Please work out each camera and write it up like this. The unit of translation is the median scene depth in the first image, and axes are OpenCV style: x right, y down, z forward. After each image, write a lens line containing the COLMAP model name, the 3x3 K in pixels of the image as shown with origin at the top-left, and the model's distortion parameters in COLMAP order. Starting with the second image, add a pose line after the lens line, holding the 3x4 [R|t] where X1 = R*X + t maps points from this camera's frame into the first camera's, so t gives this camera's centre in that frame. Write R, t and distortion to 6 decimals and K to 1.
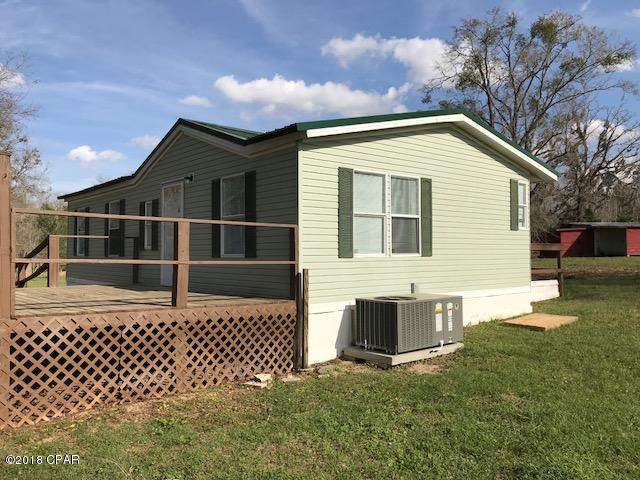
lens RADIAL K [[525.3, 0, 315.5], [0, 525.3, 239.8], [0, 0, 1]] dist [0.021583, -0.019795]
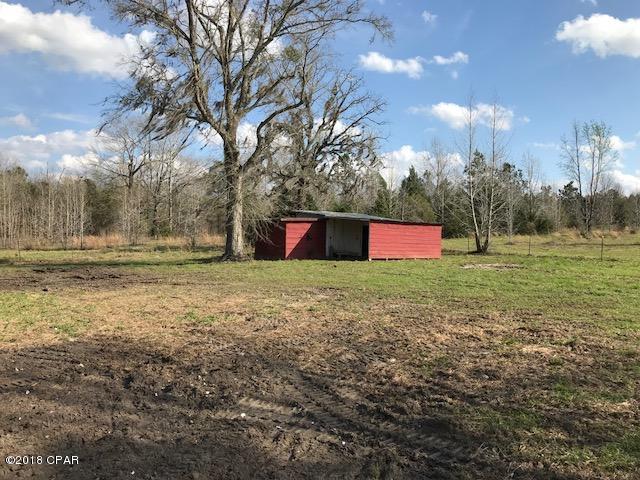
lens RADIAL K [[525.3, 0, 320.6], [0, 525.3, 239.1], [0, 0, 1]] dist [0.021583, -0.019795]
pose [[0.856594, 0.020384, 0.515588, 0.150579], [-0.037625, 0.999027, 0.023012, -0.010598], [-0.514618, -0.039110, 0.856527, 0.387177]]
